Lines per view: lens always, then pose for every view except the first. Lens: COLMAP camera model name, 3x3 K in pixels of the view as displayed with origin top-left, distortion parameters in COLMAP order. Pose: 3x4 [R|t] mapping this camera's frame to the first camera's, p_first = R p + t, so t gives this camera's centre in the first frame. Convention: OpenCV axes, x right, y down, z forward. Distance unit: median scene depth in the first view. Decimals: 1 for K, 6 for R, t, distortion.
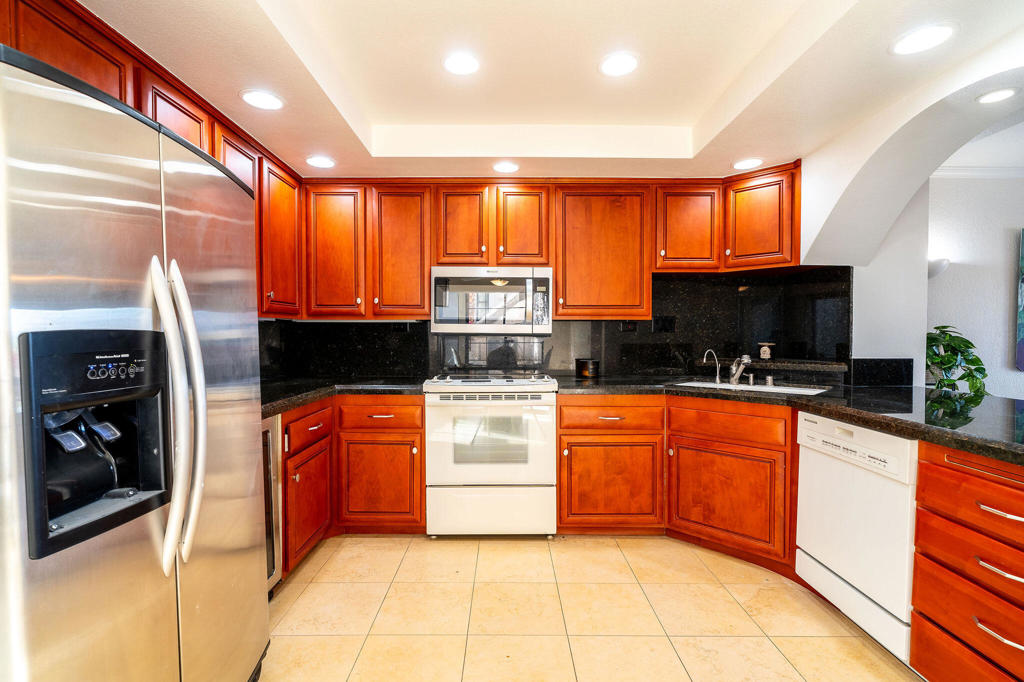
lens RADIAL K [[462.8, 0, 507.2], [0, 462.8, 345.5], [0, 0, 1]] dist [-0.005748, 0.000280]
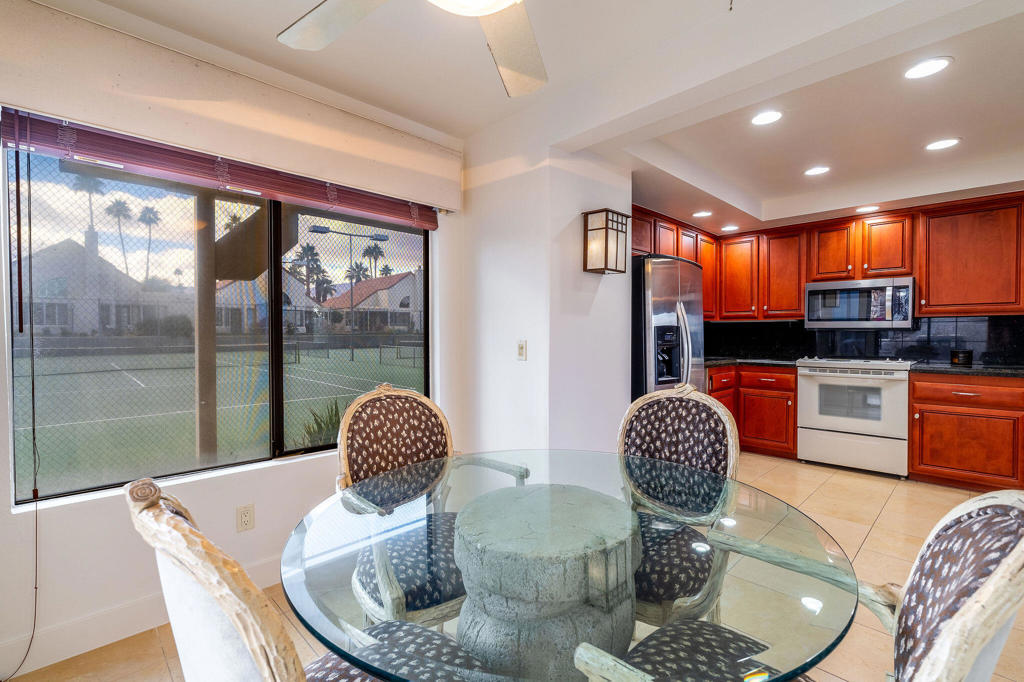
lens RADIAL K [[462.8, 0, 507.8], [0, 462.8, 340.2], [0, 0, 1]] dist [-0.005748, 0.000280]
pose [[0.694855, 0.008904, -0.719095, 0.256871], [-0.019762, 0.999782, -0.006716, 0.043570], [0.718878, 0.018878, 0.694880, -0.769534]]
